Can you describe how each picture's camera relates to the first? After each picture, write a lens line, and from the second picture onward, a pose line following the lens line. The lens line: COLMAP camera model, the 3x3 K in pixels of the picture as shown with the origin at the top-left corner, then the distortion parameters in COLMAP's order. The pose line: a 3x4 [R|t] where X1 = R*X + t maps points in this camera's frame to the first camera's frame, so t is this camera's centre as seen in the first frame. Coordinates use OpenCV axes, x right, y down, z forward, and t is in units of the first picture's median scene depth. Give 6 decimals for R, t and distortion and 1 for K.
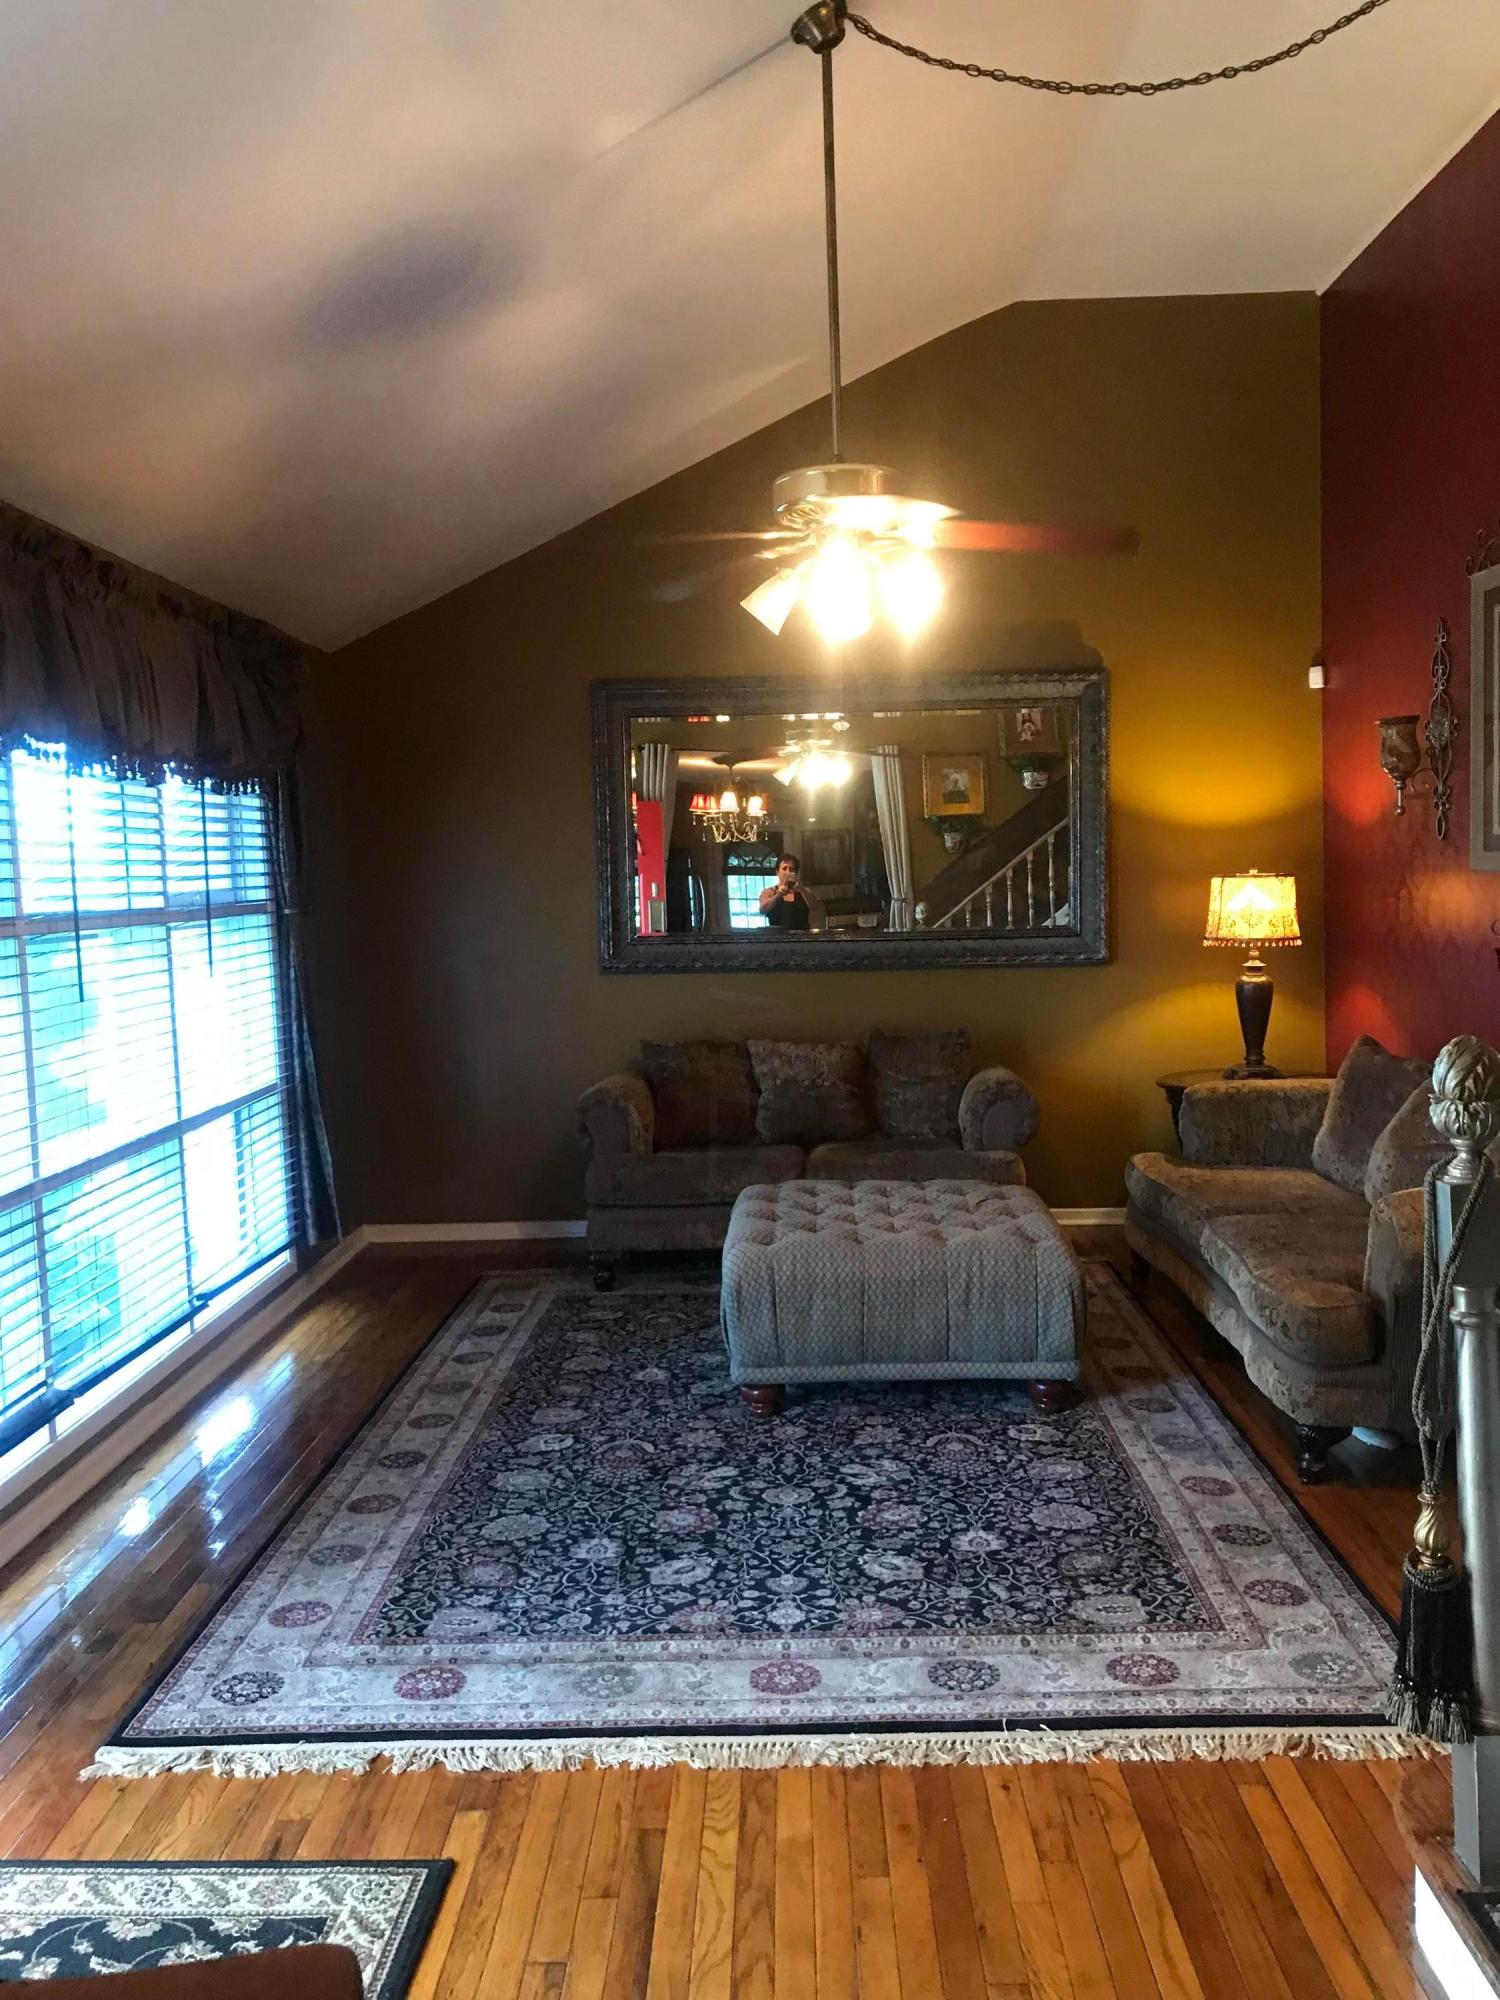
lens RADIAL K [[1637.9, 0, 750.0], [0, 1637.9, 1000.0], [0, 0, 1]] dist [0.018749, -0.004905]
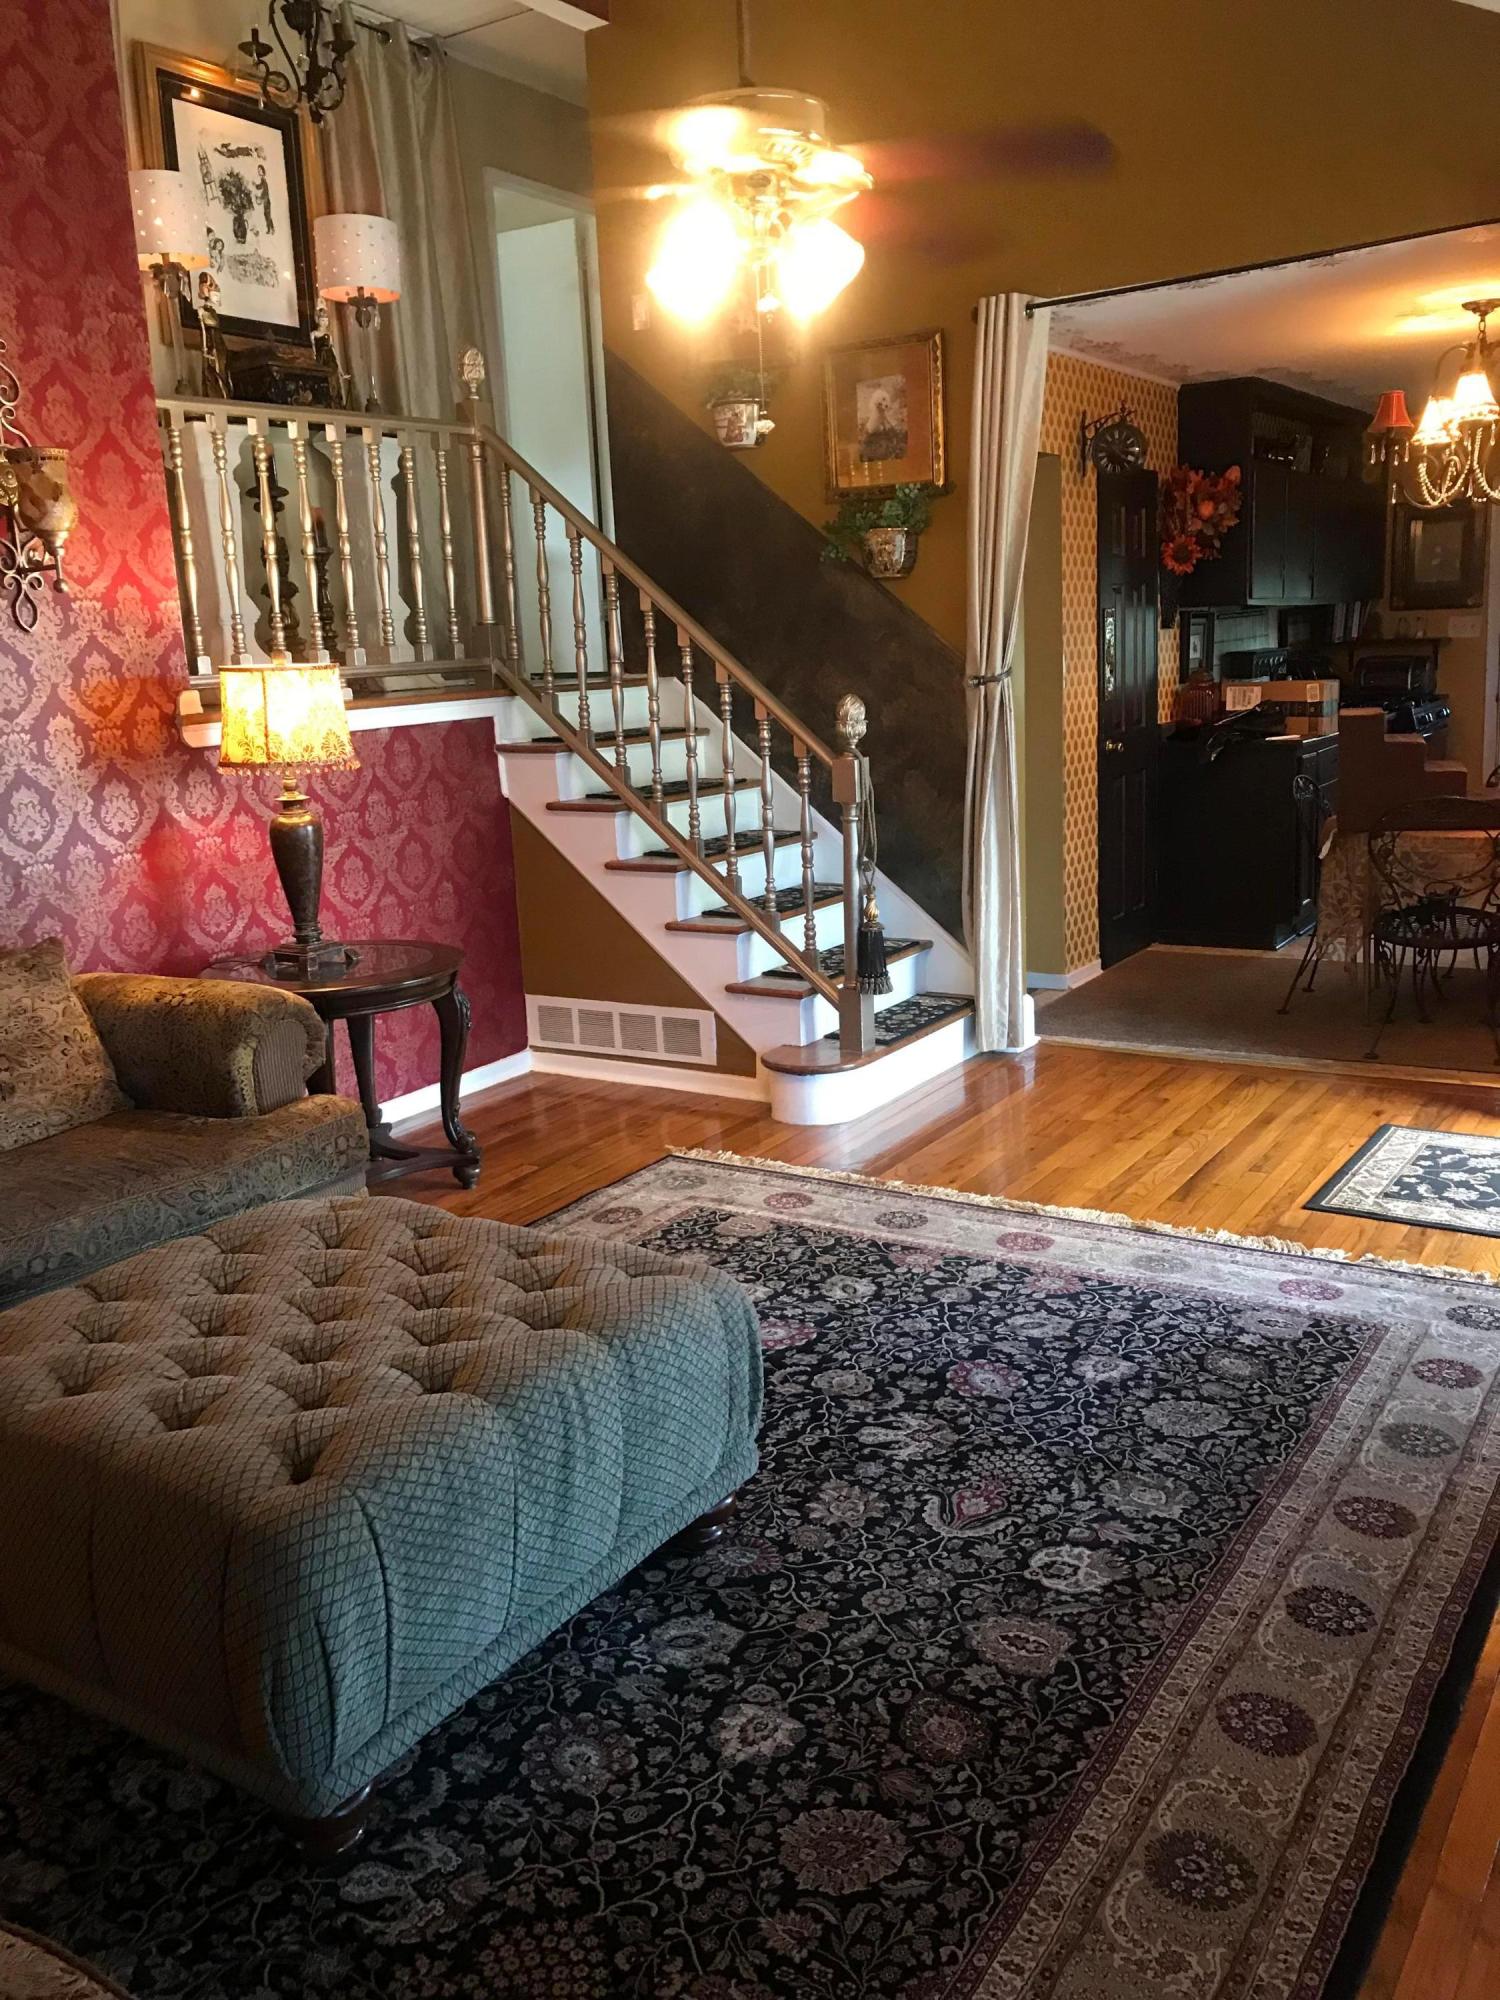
lens RADIAL K [[1637.9, 0, 750.0], [0, 1637.9, 1000.0], [0, 0, 1]] dist [0.018749, -0.004905]
pose [[-0.849622, -0.047577, 0.525242, -0.371414], [0.114773, 0.955373, 0.272194, -0.113416], [-0.514752, 0.291545, -0.806245, 1.687632]]
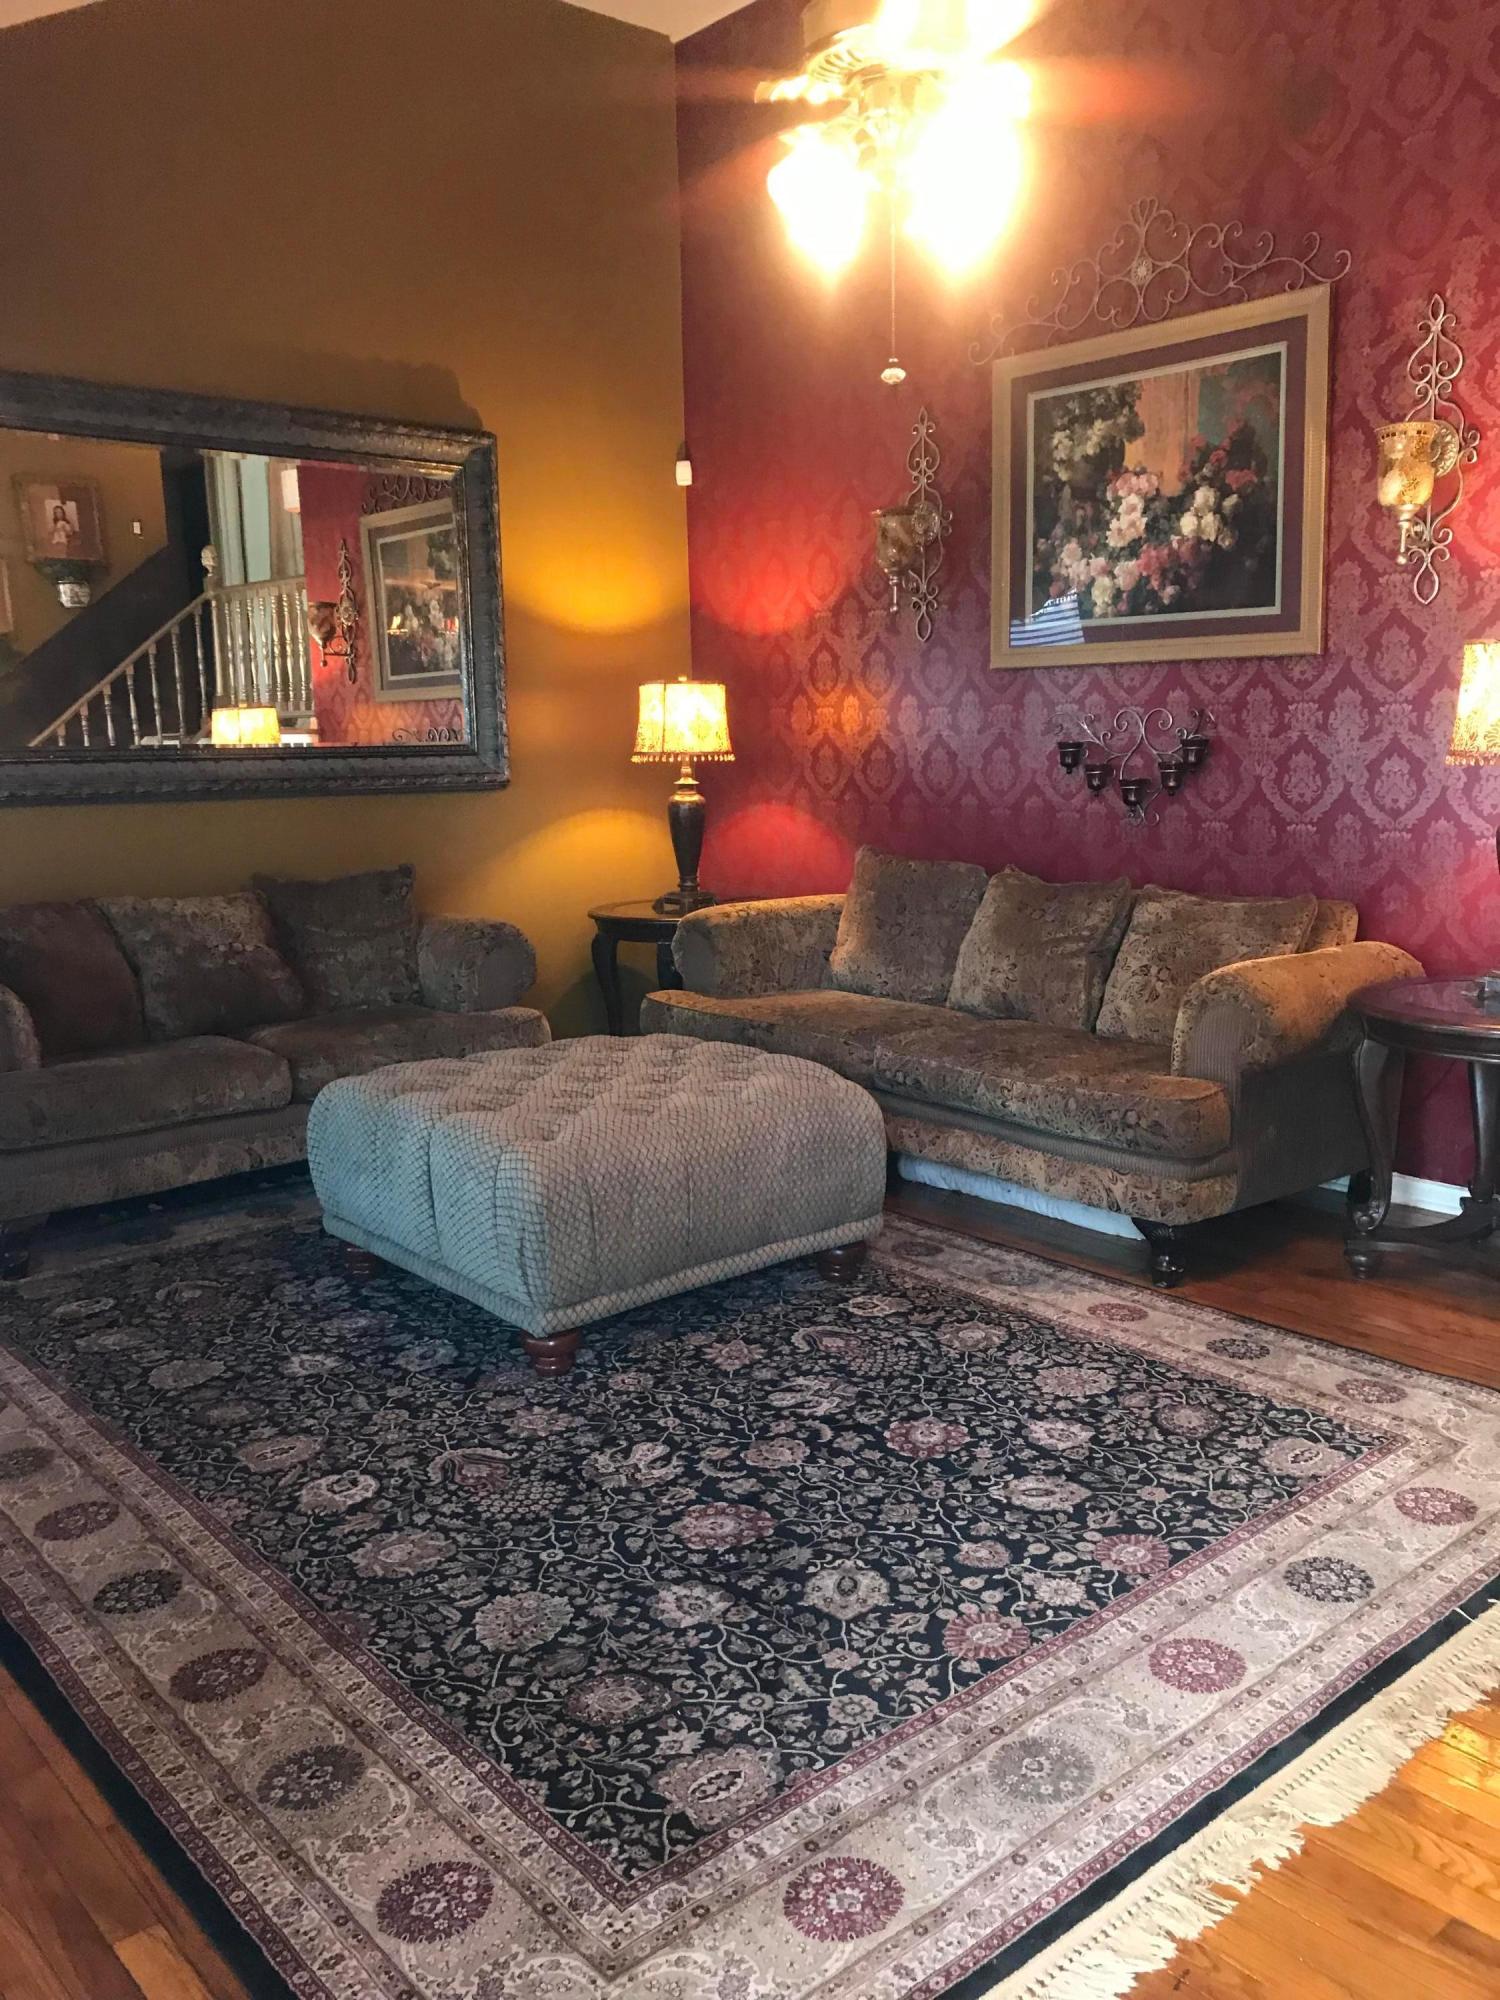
lens RADIAL K [[1637.9, 0, 750.0], [0, 1637.9, 1000.0], [0, 0, 1]] dist [0.018749, -0.004905]
pose [[0.743550, -0.096080, 0.661742, -0.466093], [0.053536, 0.995000, 0.084312, 0.039906], [-0.666534, -0.027263, 0.744976, 0.484679]]
